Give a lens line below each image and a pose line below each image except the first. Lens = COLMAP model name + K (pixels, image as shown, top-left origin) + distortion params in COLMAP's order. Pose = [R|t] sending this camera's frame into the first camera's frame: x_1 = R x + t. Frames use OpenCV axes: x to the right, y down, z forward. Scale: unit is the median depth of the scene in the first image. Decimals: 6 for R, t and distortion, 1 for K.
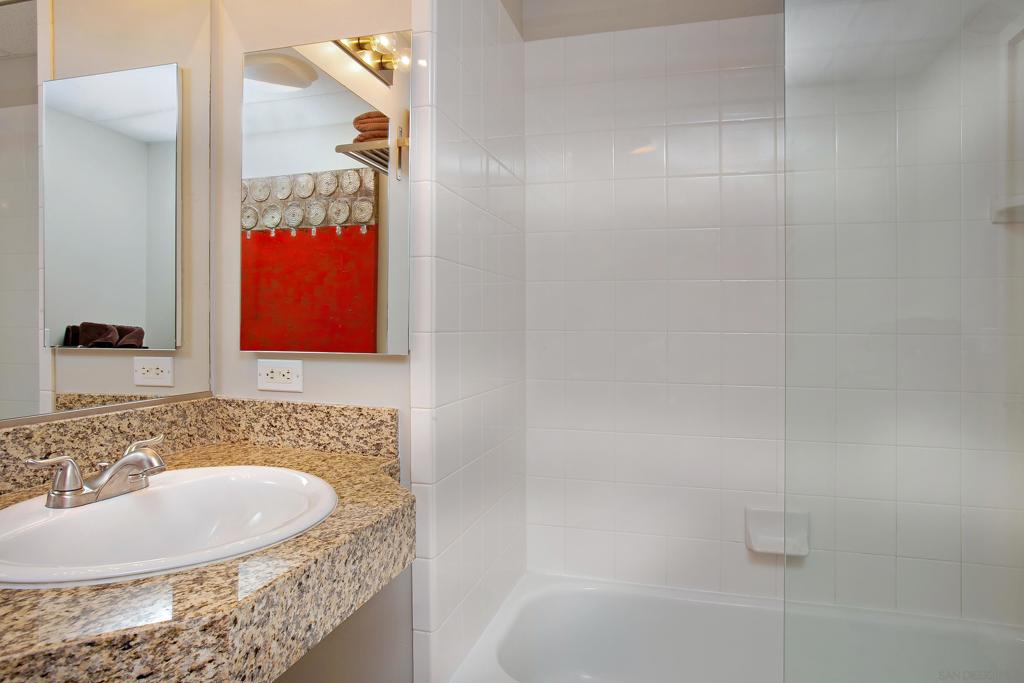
lens RADIAL K [[637.5, 0, 511.9], [0, 637.5, 336.6], [0, 0, 1]] dist [-0.032876, 0.010152]
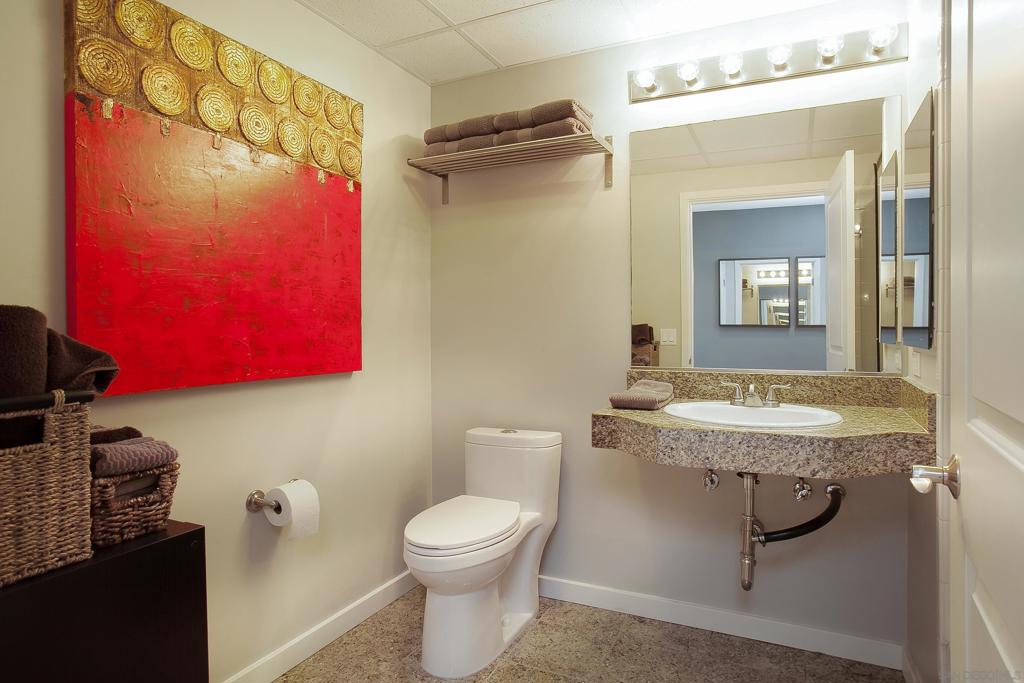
lens RADIAL K [[602.7, 0, 511.8], [0, 602.7, 339.6], [0, 0, 1]] dist [-0.033629, 0.009060]
pose [[-0.178714, 0.012463, -0.983822, 1.844684], [-0.017548, 0.999720, 0.015852, 0.006463], [0.983745, 0.020097, -0.178445, 0.645294]]
